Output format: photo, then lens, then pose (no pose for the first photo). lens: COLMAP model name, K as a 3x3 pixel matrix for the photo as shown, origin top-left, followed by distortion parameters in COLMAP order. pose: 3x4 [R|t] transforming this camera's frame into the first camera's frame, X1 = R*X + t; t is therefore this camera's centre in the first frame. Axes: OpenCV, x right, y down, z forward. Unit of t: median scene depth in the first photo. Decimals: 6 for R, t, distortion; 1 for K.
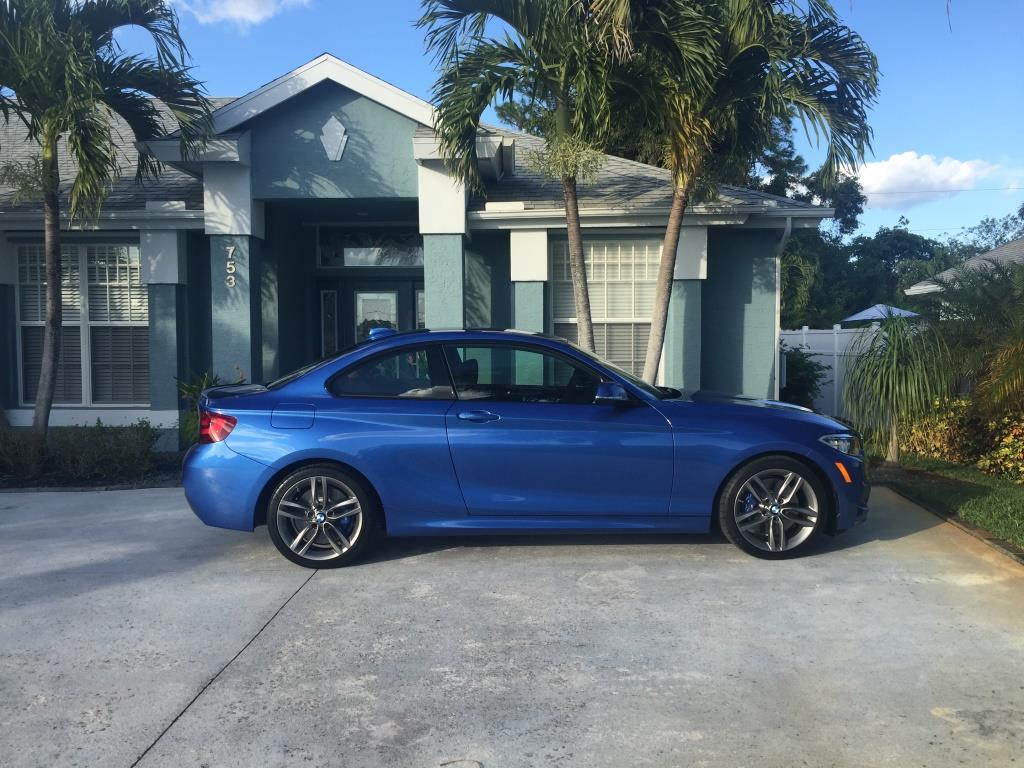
lens RADIAL K [[874.8, 0, 512.0], [0, 874.8, 384.0], [0, 0, 1]] dist [0.085208, -0.115571]
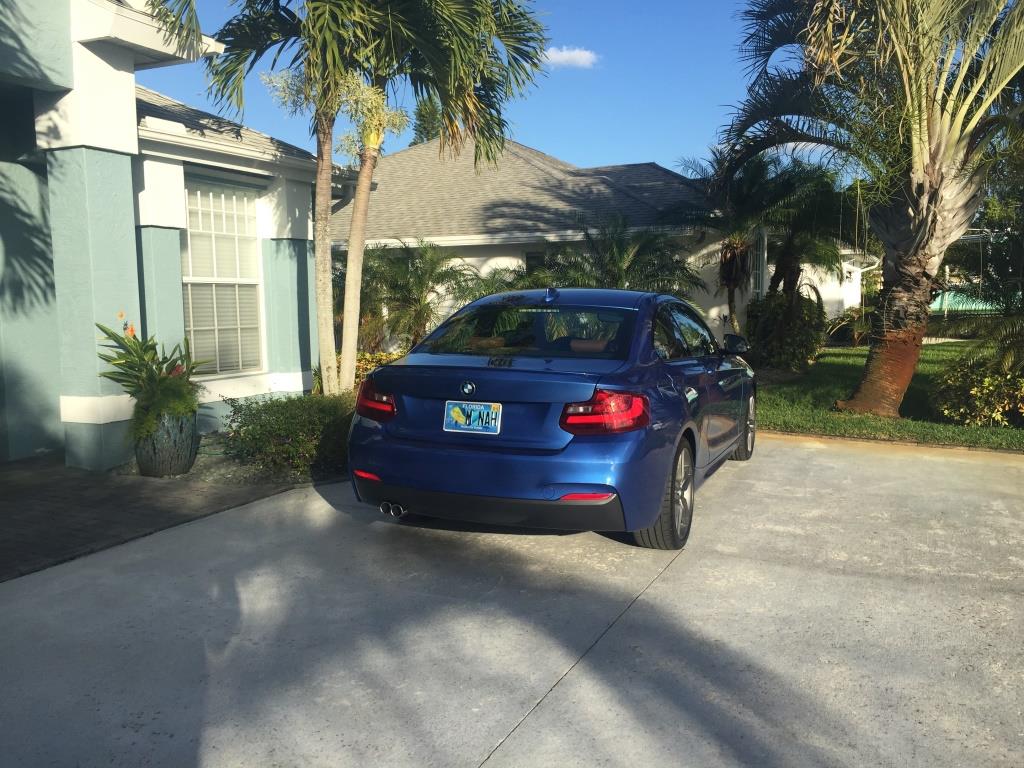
lens RADIAL K [[874.8, 0, 512.0], [0, 874.8, 384.0], [0, 0, 1]] dist [0.085208, -0.115571]
pose [[0.404193, -0.083910, 0.910817, -1.168730], [0.049124, 0.996337, 0.069989, -0.038002], [-0.913353, 0.016454, 0.406835, 0.812667]]
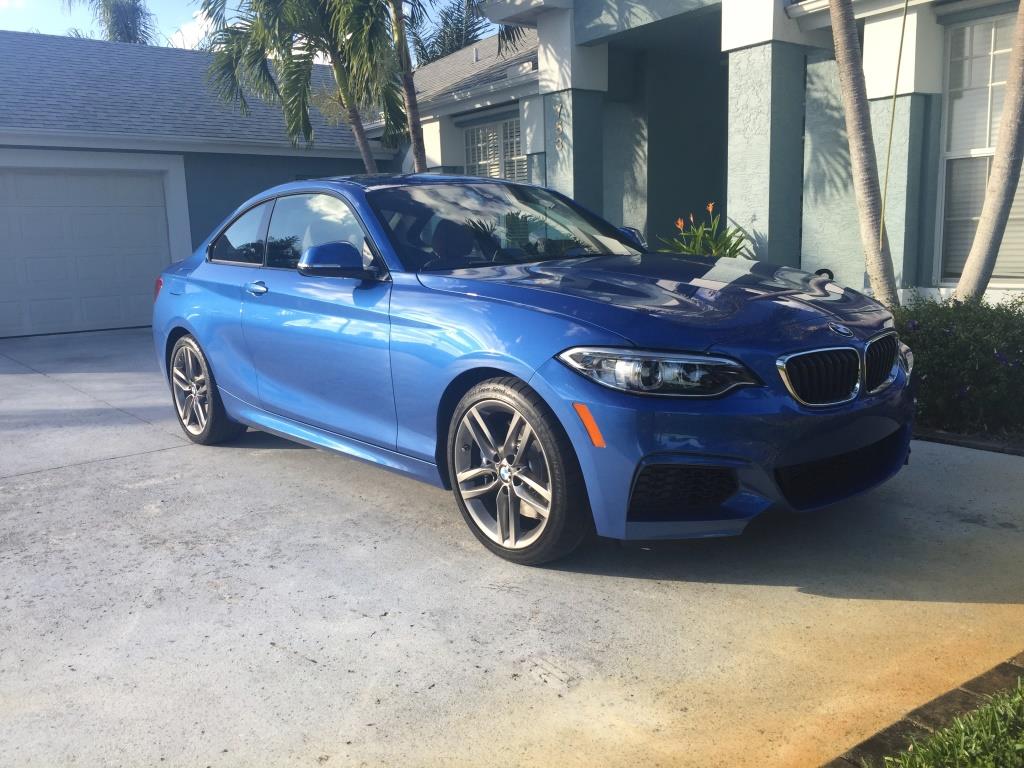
lens RADIAL K [[874.8, 0, 512.0], [0, 874.8, 384.0], [0, 0, 1]] dist [0.085208, -0.115571]
pose [[0.634545, 0.112298, -0.764684, 0.754781], [-0.007120, 0.990195, 0.139507, 0.010137], [0.772853, -0.083079, 0.629123, 0.693227]]
